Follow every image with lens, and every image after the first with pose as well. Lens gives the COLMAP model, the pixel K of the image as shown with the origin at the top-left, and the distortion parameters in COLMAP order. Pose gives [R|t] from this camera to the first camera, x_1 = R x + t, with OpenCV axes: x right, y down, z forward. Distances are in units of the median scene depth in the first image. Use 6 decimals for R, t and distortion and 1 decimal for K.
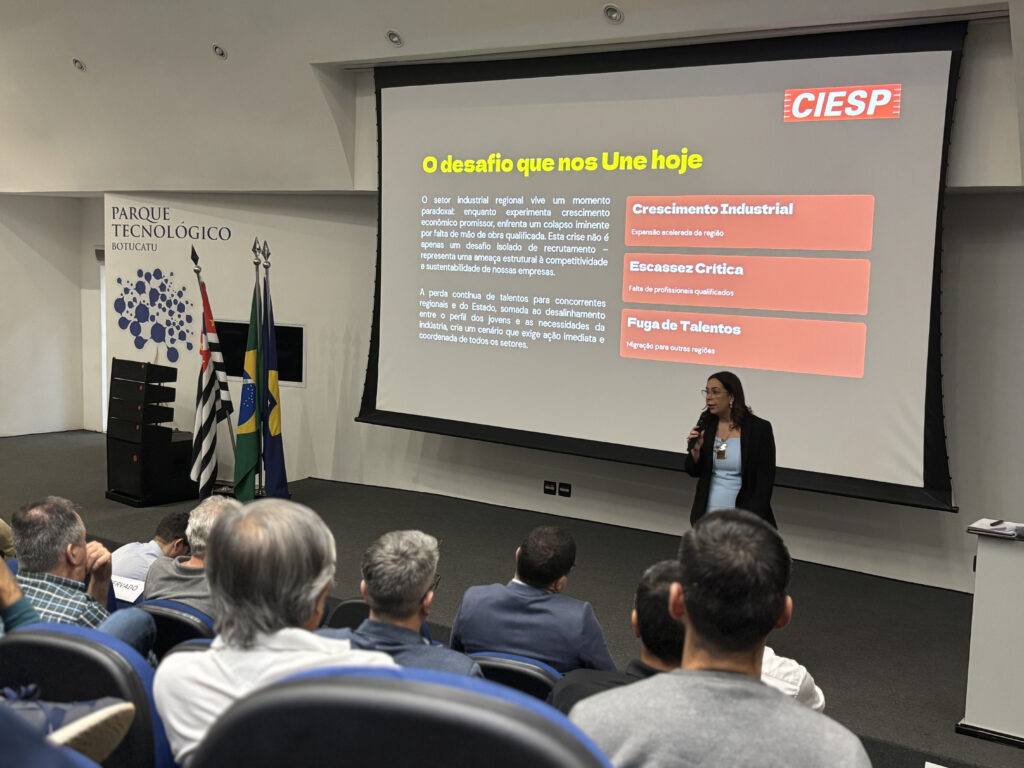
lens RADIAL K [[1172.8, 0, 506.0], [0, 1172.8, 376.4], [0, 0, 1]] dist [0.178143, 0.000000]
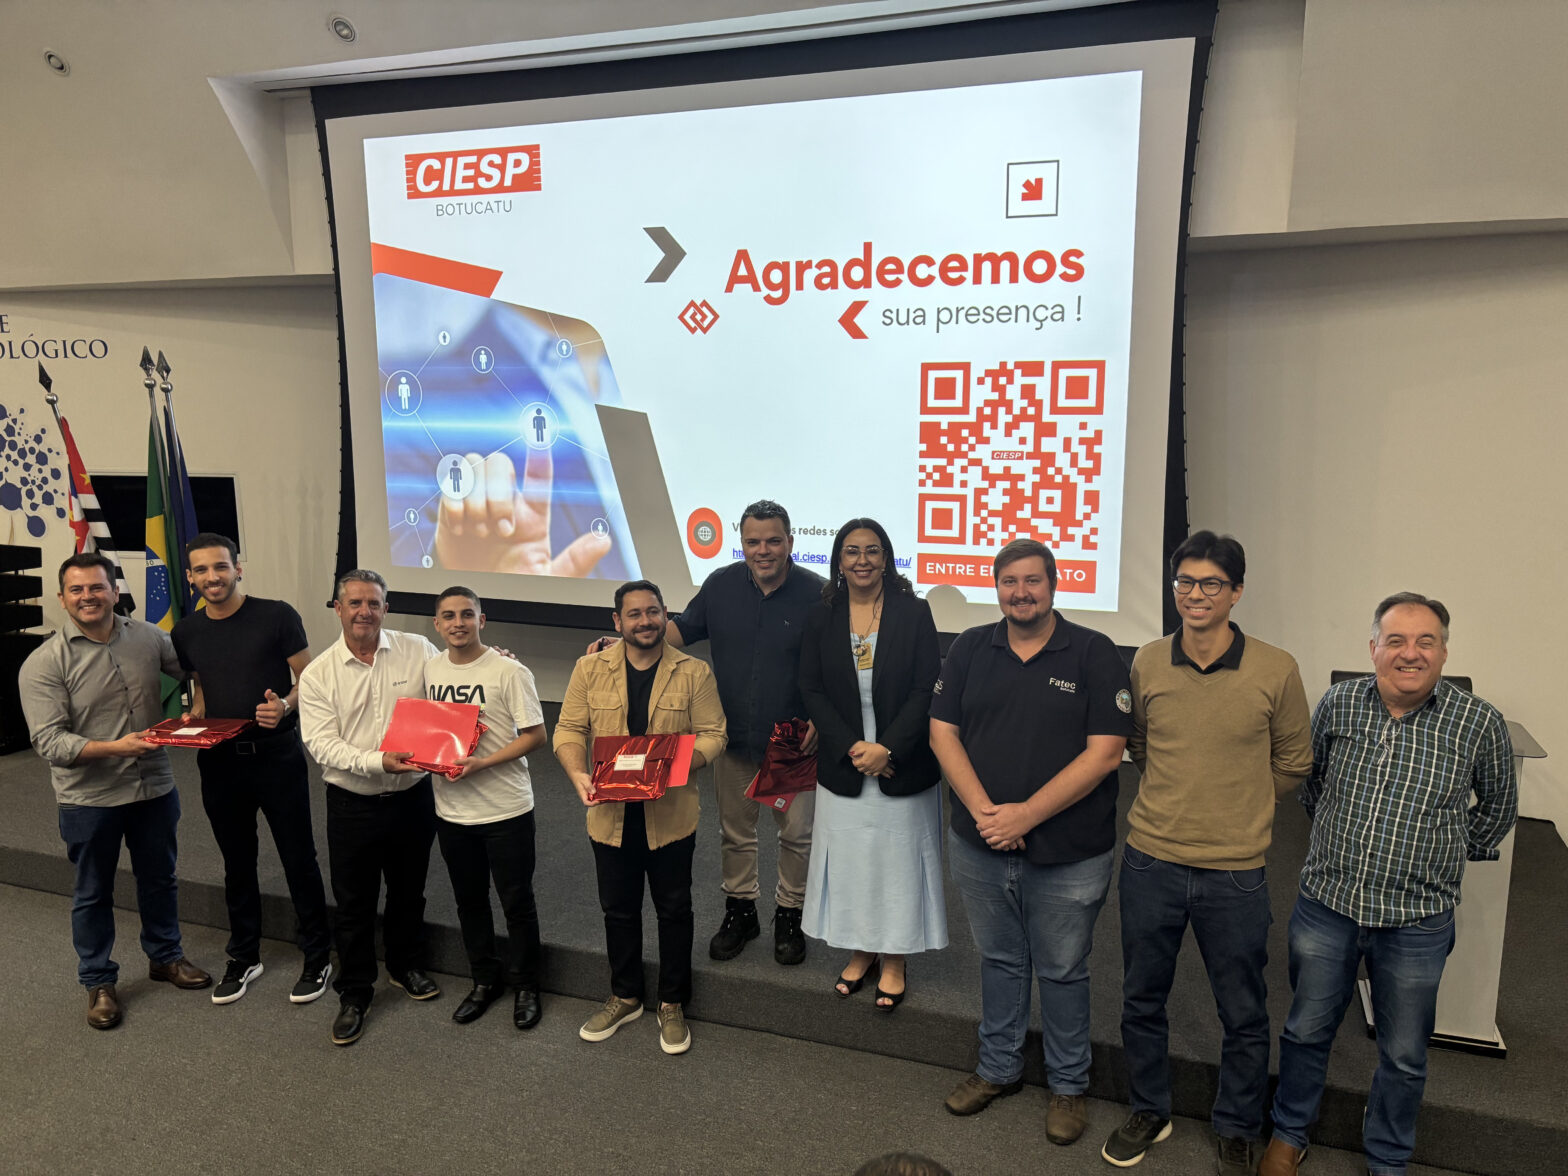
lens RADIAL K [[1192.6, 0, 792.2], [0, 1192.6, 589.5], [0, 0, 1]] dist [0.027003, -0.013943]
pose [[0.962541, -0.082054, 0.258423, -0.042095], [0.062988, 0.994703, 0.081229, -0.012189], [-0.263719, -0.061909, 0.962611, 0.222933]]
